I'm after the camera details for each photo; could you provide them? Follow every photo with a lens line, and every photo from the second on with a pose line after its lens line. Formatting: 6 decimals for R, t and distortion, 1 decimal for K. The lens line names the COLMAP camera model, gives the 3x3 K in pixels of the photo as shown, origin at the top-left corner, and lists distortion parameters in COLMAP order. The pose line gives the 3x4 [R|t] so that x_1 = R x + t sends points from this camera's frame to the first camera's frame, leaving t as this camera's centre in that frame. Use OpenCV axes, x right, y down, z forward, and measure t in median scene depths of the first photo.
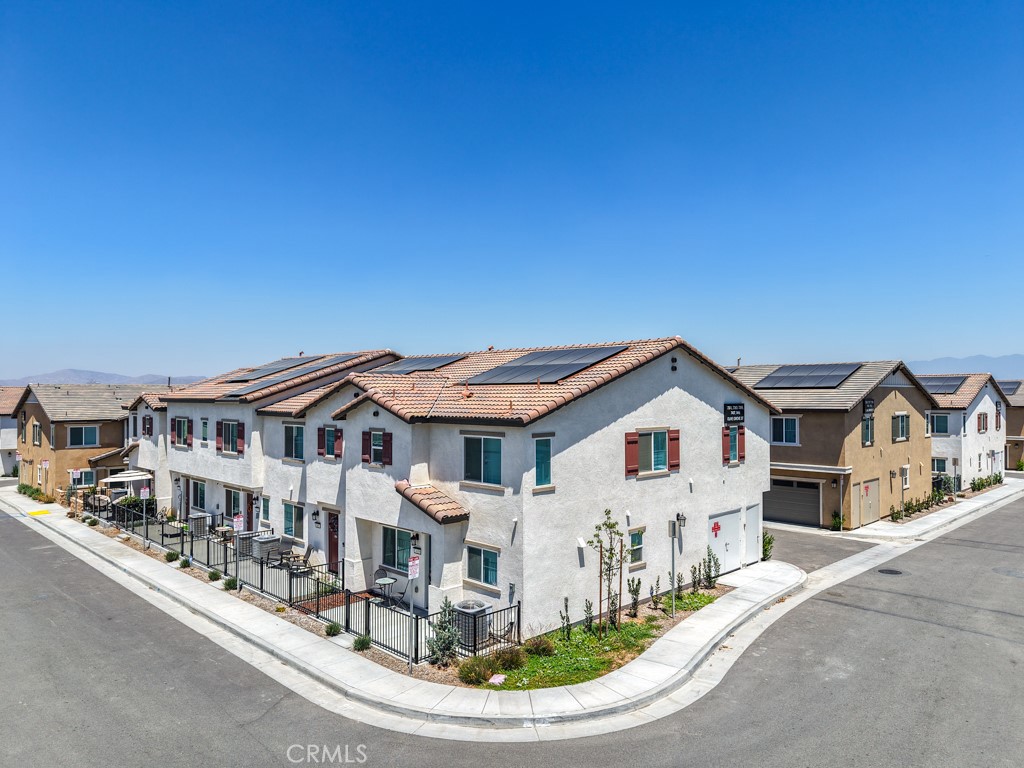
lens RADIAL K [[698.1, 0, 512.0], [0, 698.1, 384.0], [0, 0, 1]] dist [0.004762, -0.002954]
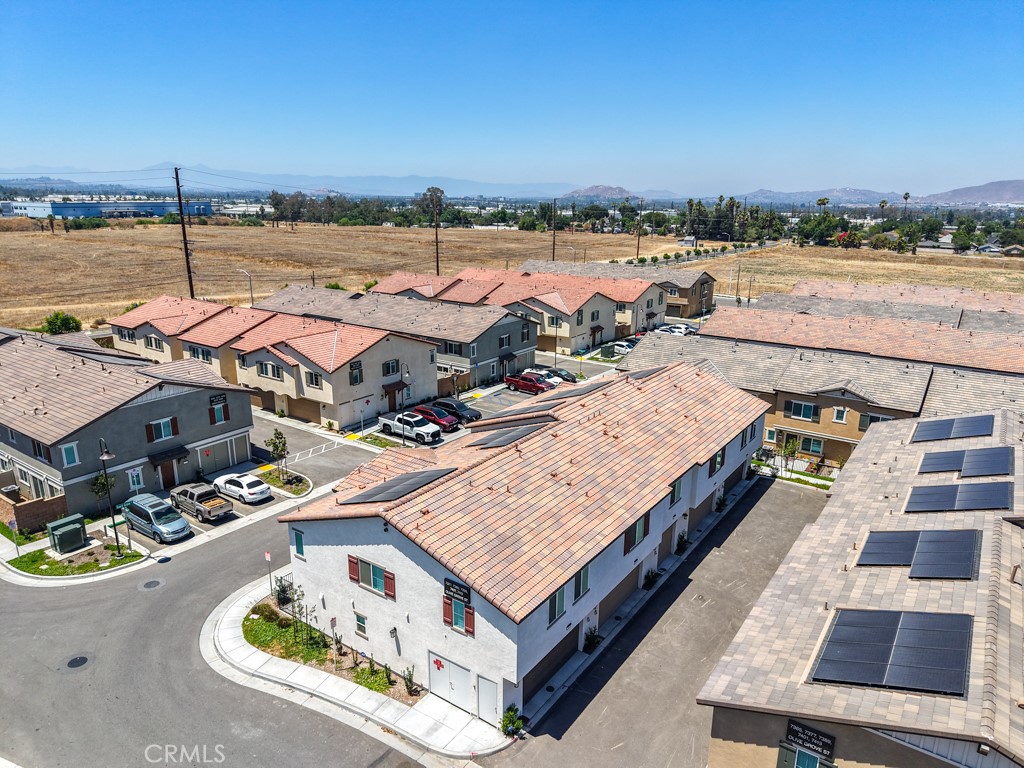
lens RADIAL K [[696.2, 0, 512.0], [0, 696.2, 384.0], [0, 0, 1]] dist [0.008520, 0.000977]
pose [[0.179855, 0.267752, -0.946552, 1.575002], [0.010266, 0.961680, 0.273982, -0.705777], [0.983639, -0.058995, 0.170215, 1.107611]]
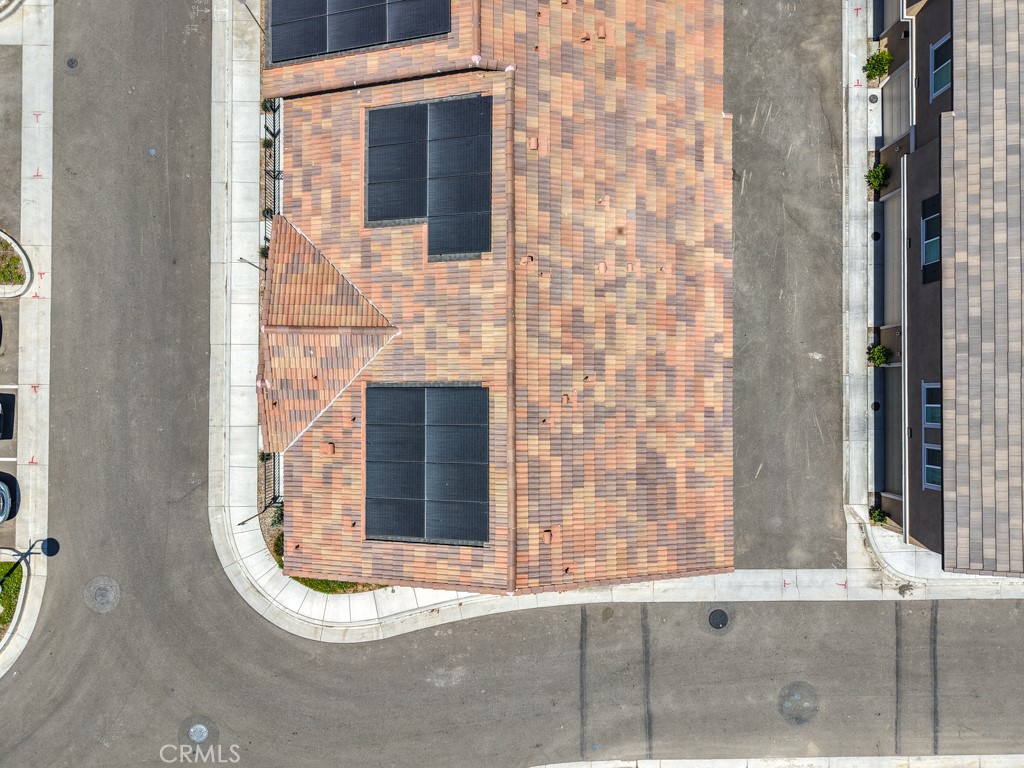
lens RADIAL K [[696.2, 0, 512.0], [0, 696.2, 384.0], [0, 0, 1]] dist [0.008520, 0.000977]
pose [[0.717768, 0.696250, 0.006694, 0.051162], [0.000994, -0.010638, 0.999943, -1.014477], [0.696281, -0.717721, -0.008328, 1.288160]]
